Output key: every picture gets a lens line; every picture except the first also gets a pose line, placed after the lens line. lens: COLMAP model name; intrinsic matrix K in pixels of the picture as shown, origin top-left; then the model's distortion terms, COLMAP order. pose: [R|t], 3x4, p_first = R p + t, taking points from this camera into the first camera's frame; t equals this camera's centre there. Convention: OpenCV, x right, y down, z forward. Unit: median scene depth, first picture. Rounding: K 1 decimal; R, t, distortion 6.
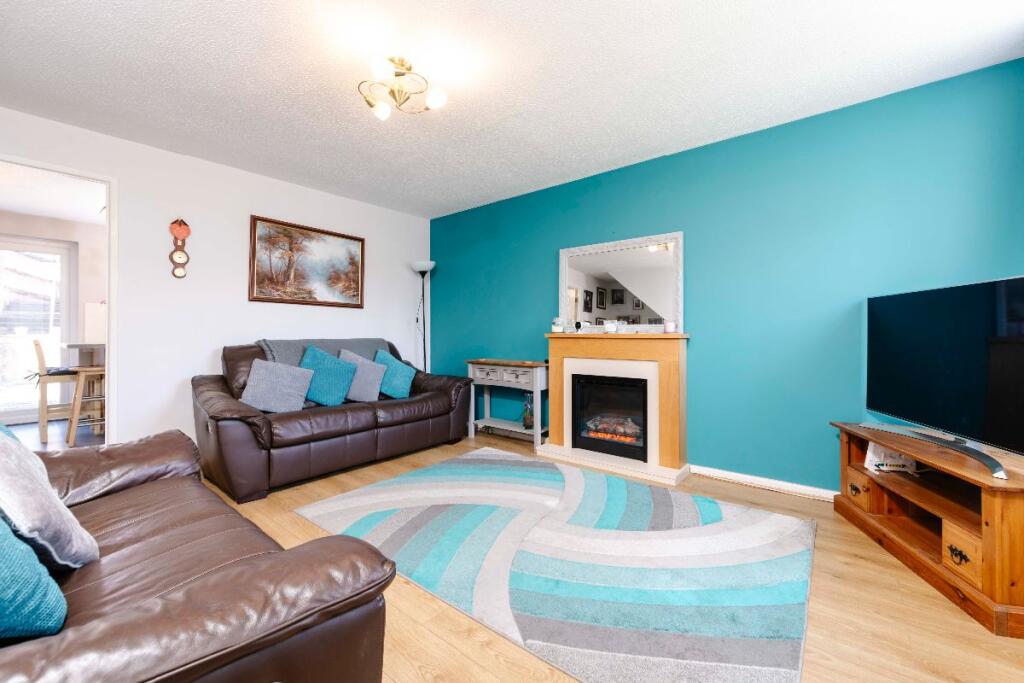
lens RADIAL K [[404.6, 0, 514.6], [0, 404.6, 335.1], [0, 0, 1]] dist [-0.000074, 0.000040]
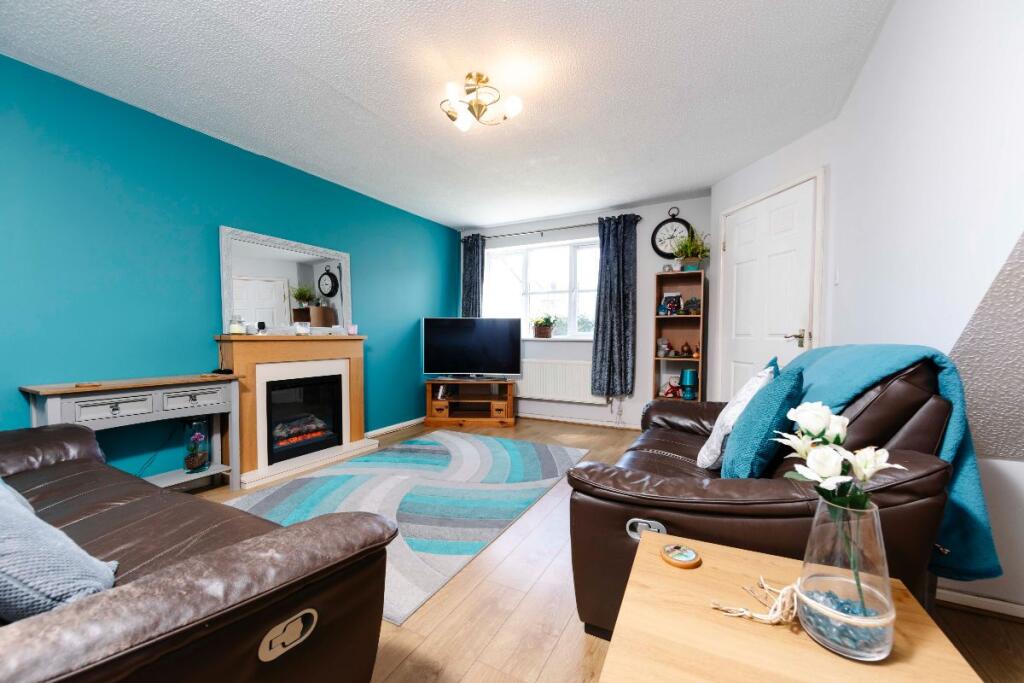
lens RADIAL K [[400.6, 0, 510.8], [0, 400.6, 348.5], [0, 0, 1]] dist [-0.000548, 0.000000]
pose [[-0.177641, -0.029835, 0.983643, -0.878282], [0.004985, 0.999500, 0.031216, 0.000462], [-0.984083, 0.010448, -0.177404, 0.702077]]
